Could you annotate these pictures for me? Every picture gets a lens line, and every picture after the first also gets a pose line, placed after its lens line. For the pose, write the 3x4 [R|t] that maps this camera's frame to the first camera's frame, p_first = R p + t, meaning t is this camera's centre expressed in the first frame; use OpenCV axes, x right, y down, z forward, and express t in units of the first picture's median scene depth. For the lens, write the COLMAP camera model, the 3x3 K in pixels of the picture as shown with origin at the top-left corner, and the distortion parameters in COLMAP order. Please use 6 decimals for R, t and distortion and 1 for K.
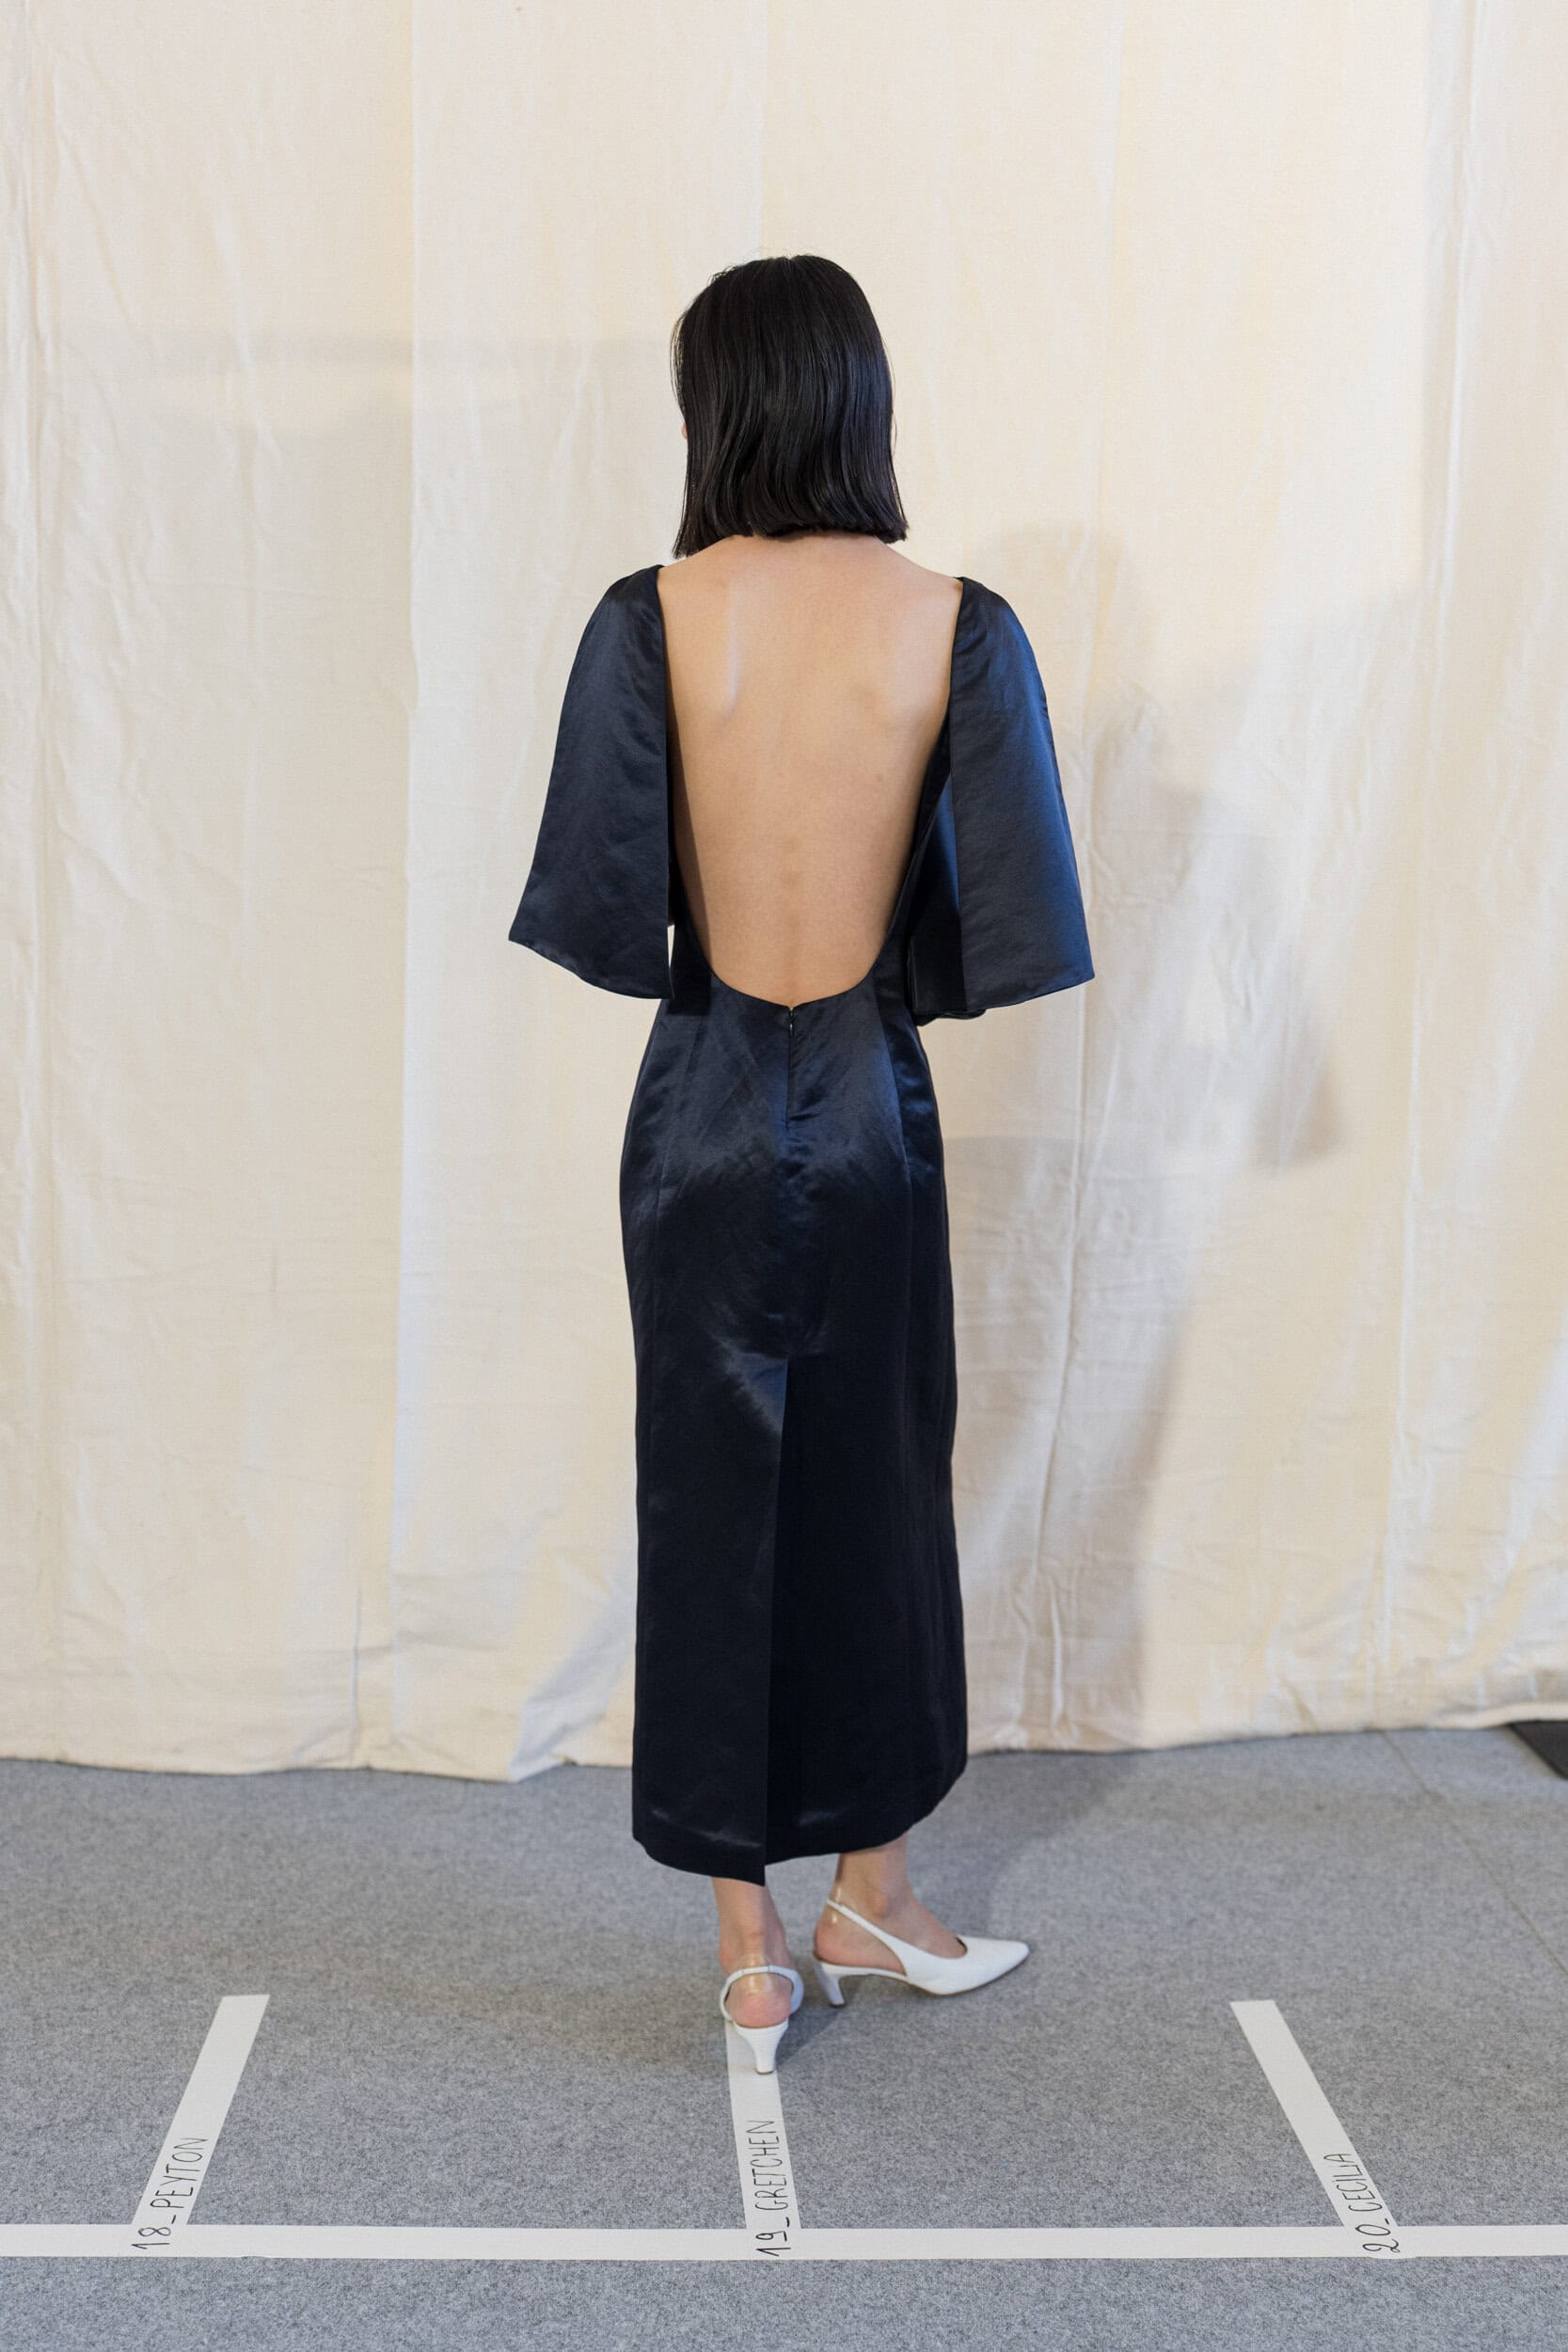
lens RADIAL K [[2237.2, 0, 826.7], [0, 2237.2, 1172.1], [0, 0, 1]] dist [-0.007632, -0.003335]
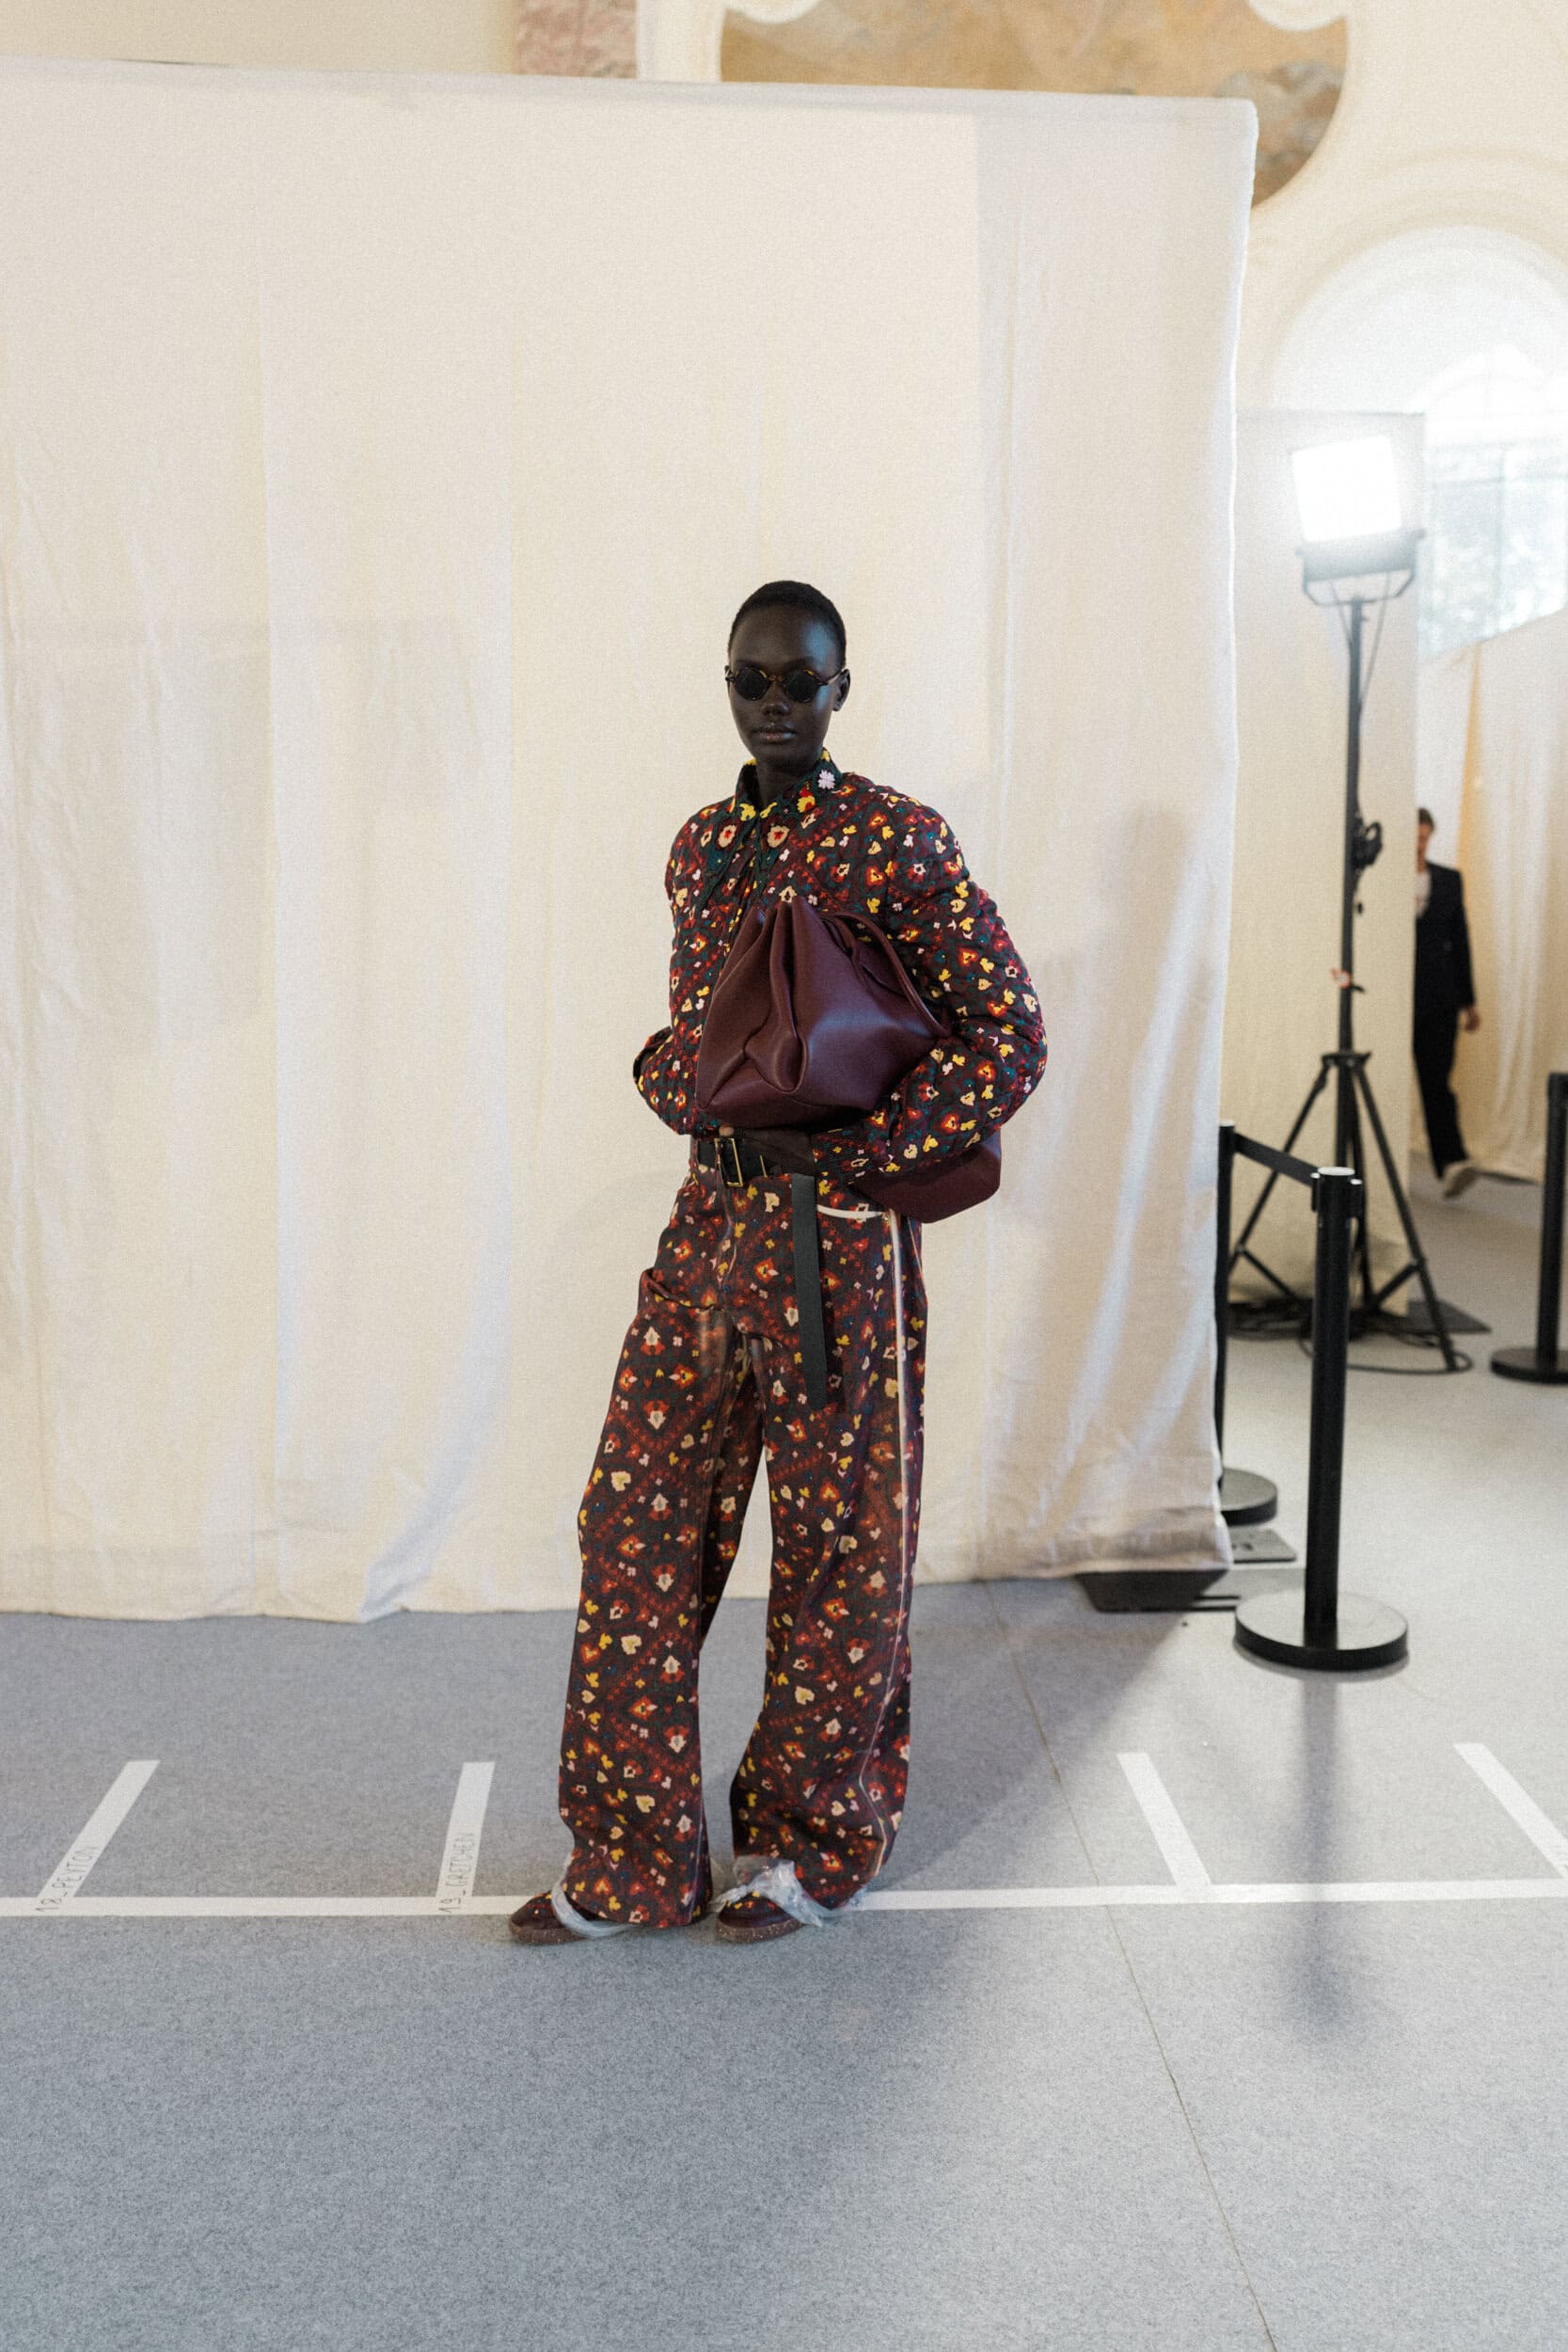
lens RADIAL K [[1771.9, 0, 742.0], [0, 1771.9, 1178.8], [0, 0, 1]] dist [-0.008323, -0.001274]
pose [[0.999634, -0.018455, -0.019756, 0.166491], [0.018557, 0.999815, 0.004972, -0.017932], [0.019660, -0.005336, 0.999792, -0.167422]]
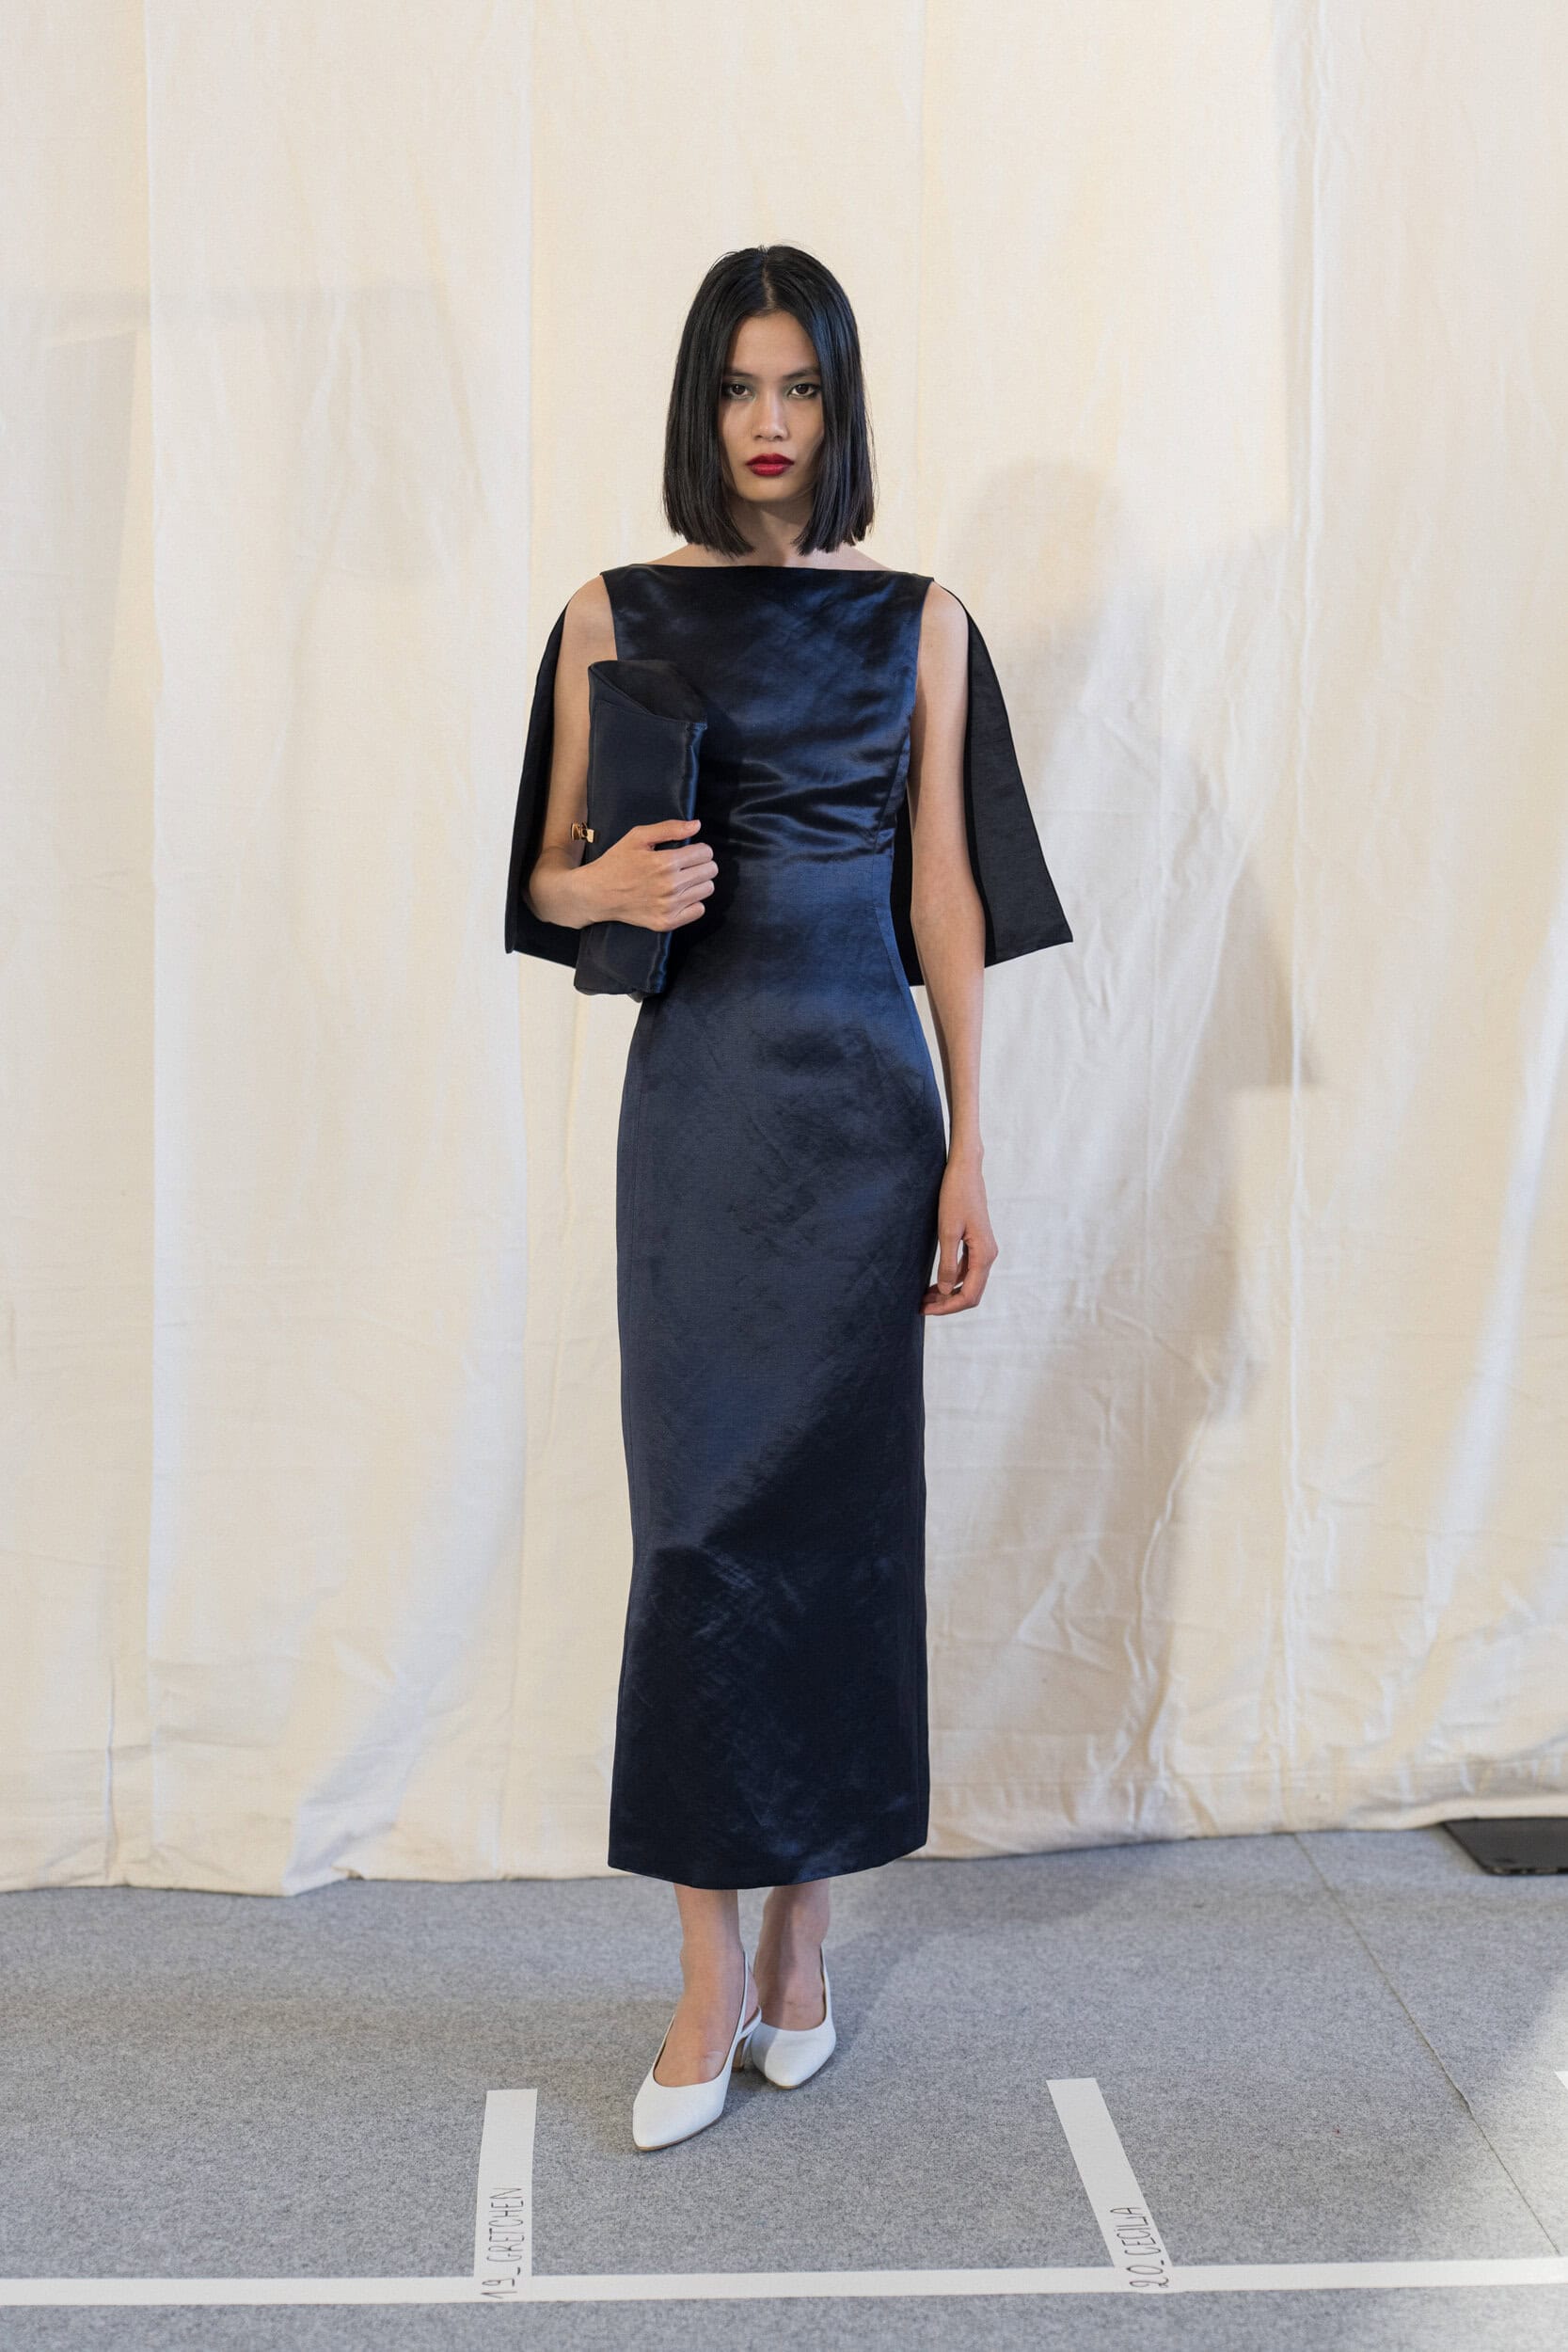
lens RADIAL K [[2859.3, 0, 744.7], [0, 2859.3, 1164.9], [0, 0, 1]] dist [0.001444, -0.018019]
pose [[0.999357, -0.024764, -0.025917, 0.096698], [0.023467, 0.998514, -0.049179, 0.055305], [0.027096, 0.048539, 0.998454, -0.174519]]
